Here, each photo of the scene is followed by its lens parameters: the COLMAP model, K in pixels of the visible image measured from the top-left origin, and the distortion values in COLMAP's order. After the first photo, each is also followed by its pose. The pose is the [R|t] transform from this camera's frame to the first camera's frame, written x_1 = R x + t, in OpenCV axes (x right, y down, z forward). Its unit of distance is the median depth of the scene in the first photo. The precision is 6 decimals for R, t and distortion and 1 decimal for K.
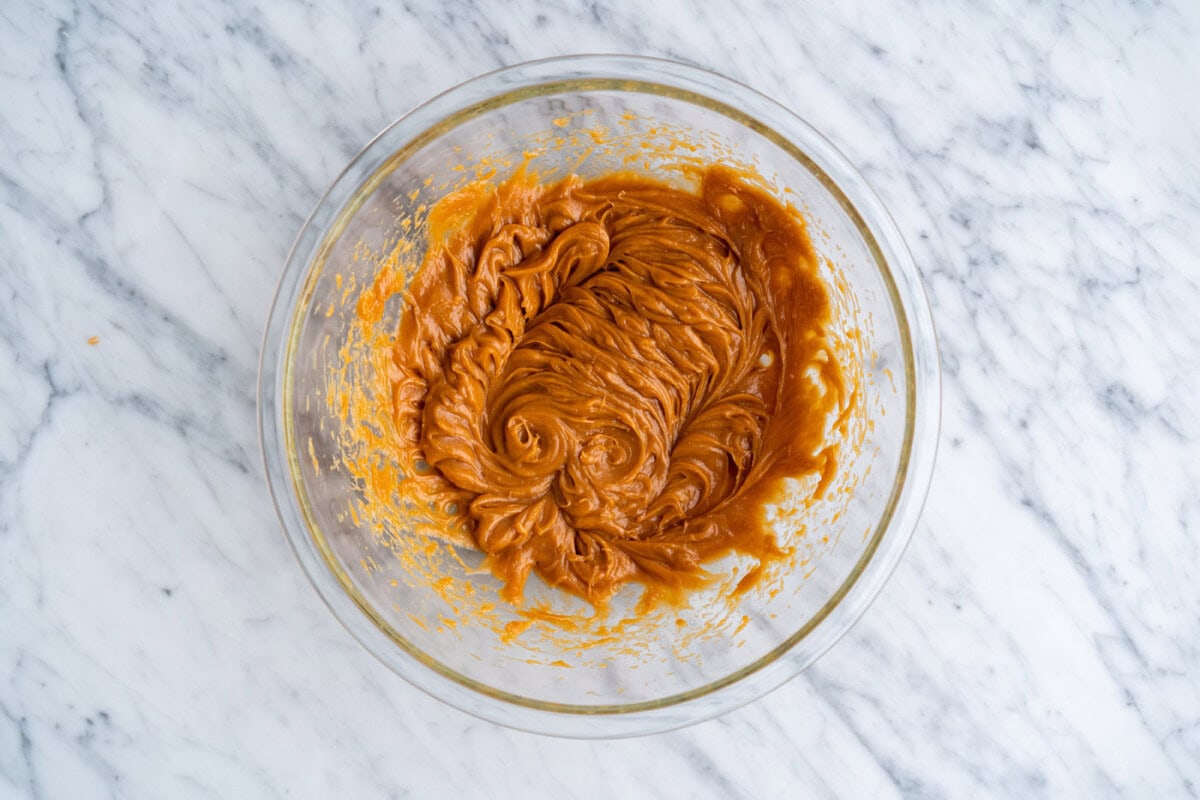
lens RADIAL K [[1932.0, 0, 598.3], [0, 1932.0, 401.3], [0, 0, 1]] dist [-0.009895, 0.000000]
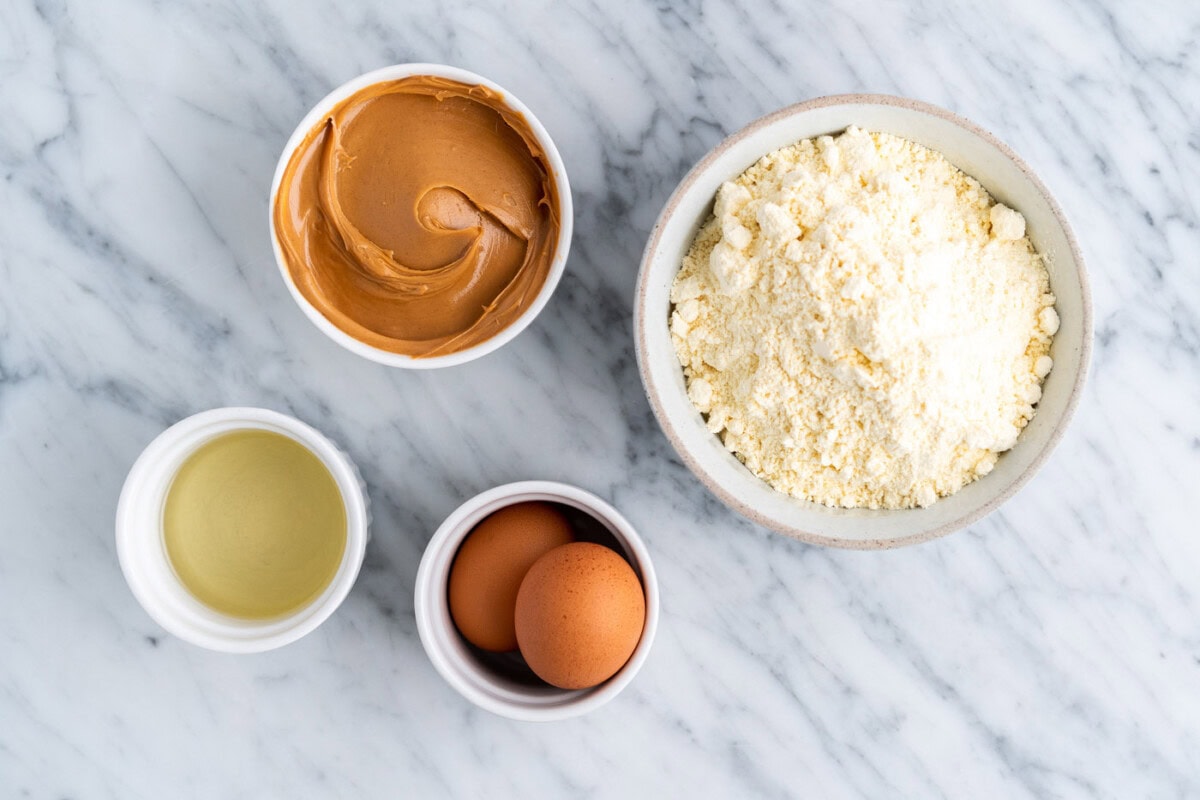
lens RADIAL K [[1932.0, 0, 601.9], [0, 1932.0, 402.0], [0, 0, 1]] dist [-0.009895, 0.000000]
pose [[0.998383, 0.000704, -0.056846, -0.004690], [-0.000296, 0.999974, 0.007191, -0.000262], [0.056850, -0.007162, 0.998357, 0.256788]]
